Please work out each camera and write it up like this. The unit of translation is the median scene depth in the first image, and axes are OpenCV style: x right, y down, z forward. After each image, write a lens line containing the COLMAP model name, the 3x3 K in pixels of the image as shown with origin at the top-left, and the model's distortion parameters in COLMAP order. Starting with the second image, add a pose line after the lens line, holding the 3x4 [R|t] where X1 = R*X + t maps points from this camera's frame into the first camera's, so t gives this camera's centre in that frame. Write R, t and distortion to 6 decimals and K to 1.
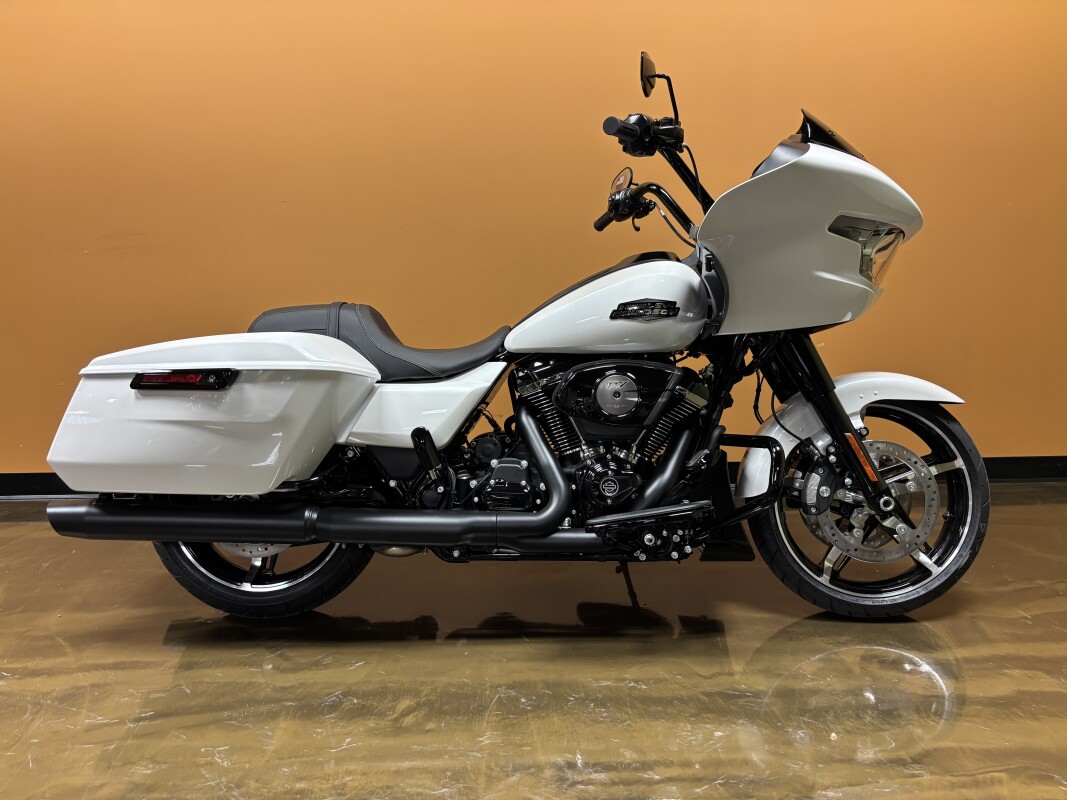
lens RADIAL K [[819.6, 0, 533.5], [0, 819.6, 400.0], [0, 0, 1]] dist [-0.009655, -0.003742]
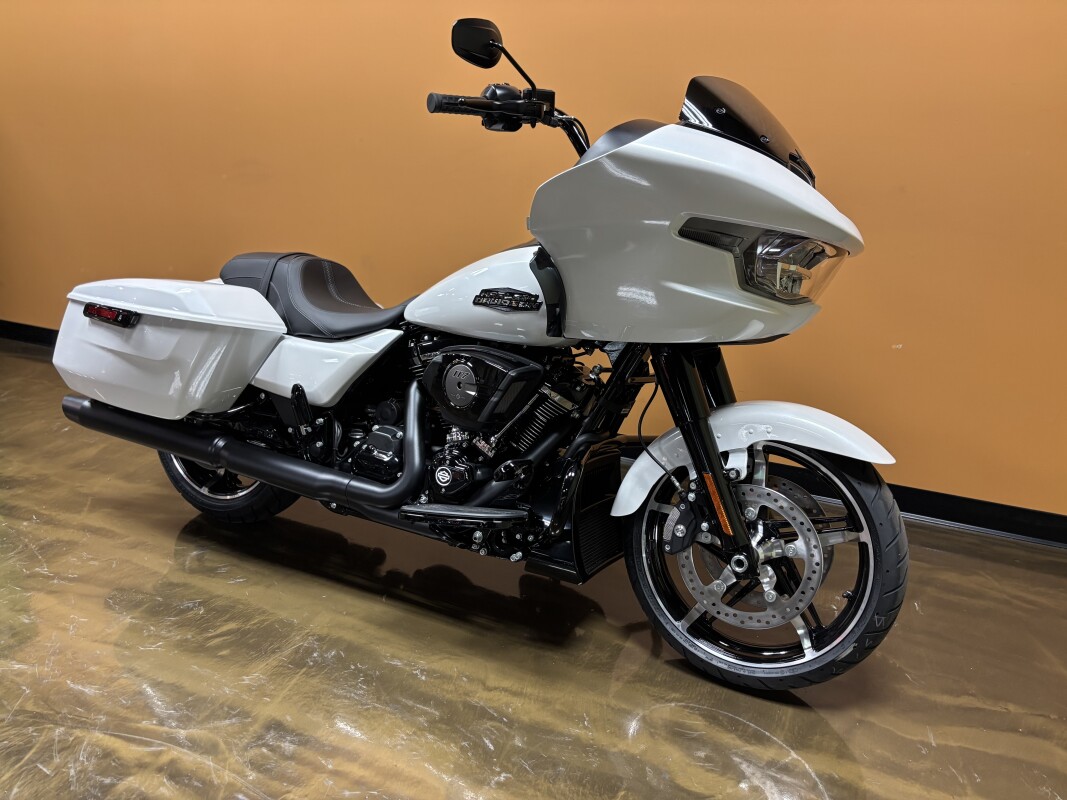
lens RADIAL K [[810.8, 0, 533.5], [0, 810.8, 400.0], [0, 0, 1]] dist [-0.000762, -0.002811]
pose [[0.899772, 0.173186, -0.400521, 0.553806], [-0.124424, 0.981589, 0.144921, -0.135263], [0.418245, -0.080562, 0.904754, 0.169674]]
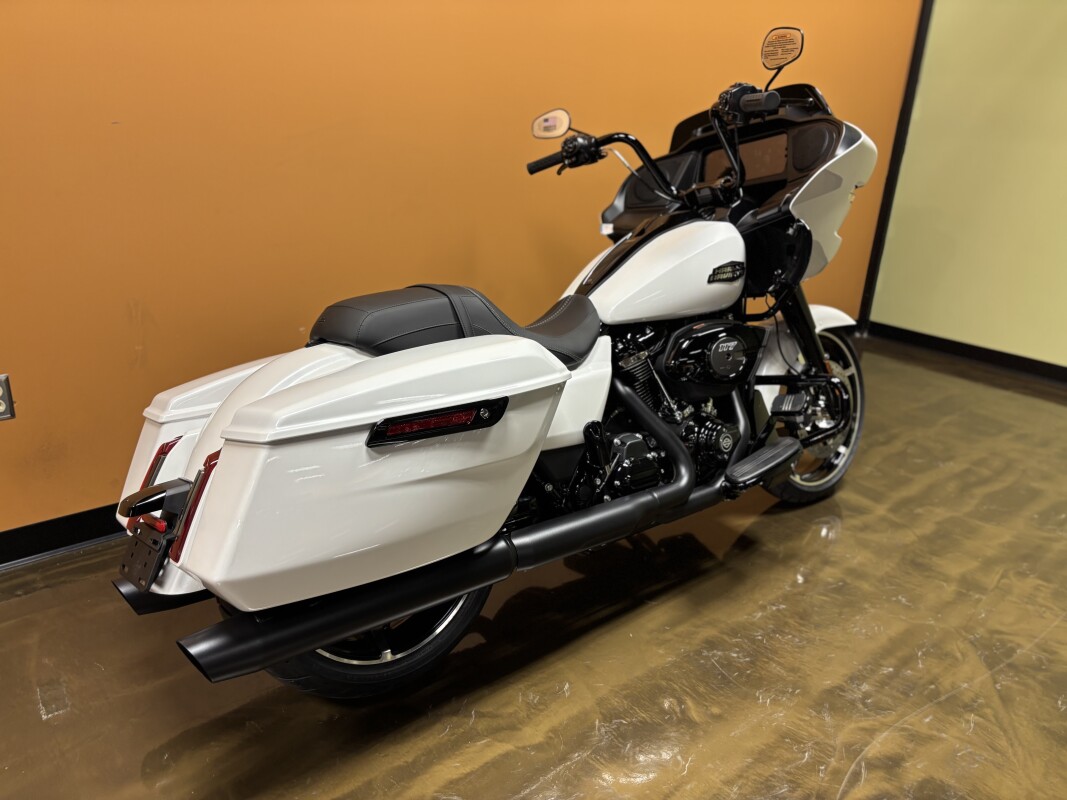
lens RADIAL K [[819.6, 0, 533.5], [0, 819.6, 400.0], [0, 0, 1]] dist [-0.009655, -0.003742]
pose [[0.760300, -0.171782, 0.626447, -0.747865], [0.089260, 0.982879, 0.161189, -0.140742], [-0.643411, -0.066635, 0.762616, 0.343979]]
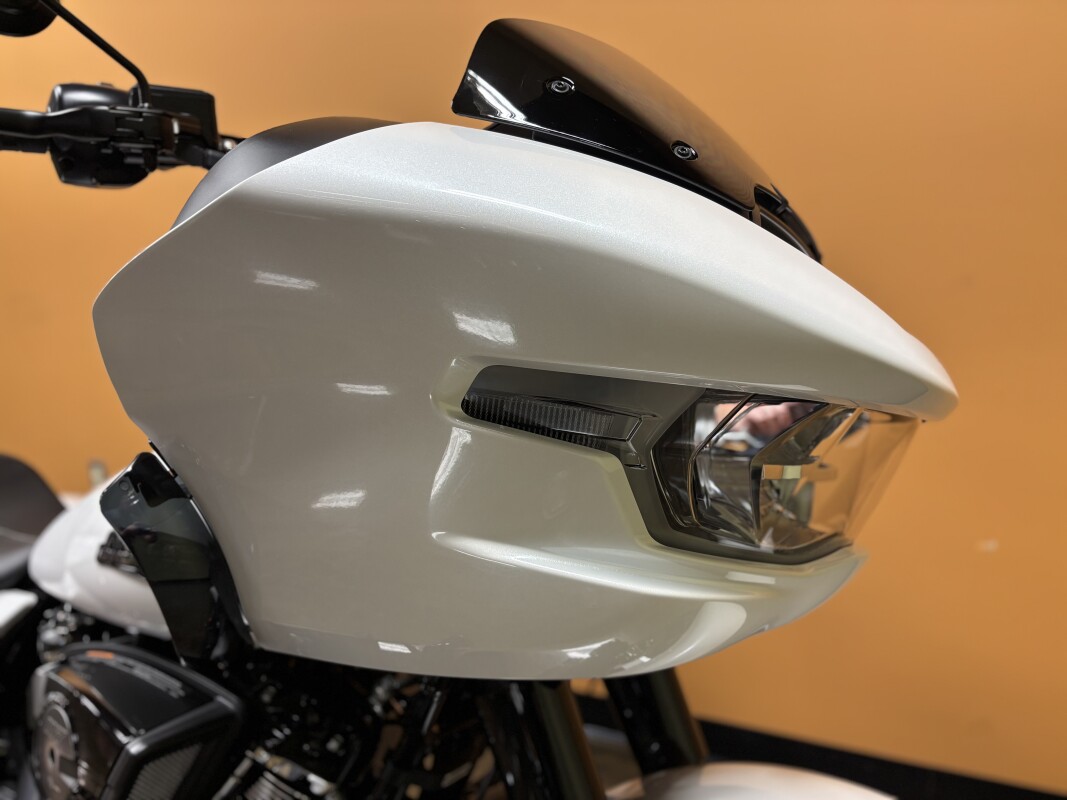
lens RADIAL K [[860.0, 0, 533.5], [0, 860.0, 400.0], [0, 0, 1]] dist [-0.083626, -0.001234]
pose [[0.905748, 0.062308, -0.419211, 0.481087], [-0.066191, 0.997793, 0.005291, -0.206248], [0.418615, 0.022956, 0.907873, 0.712339]]
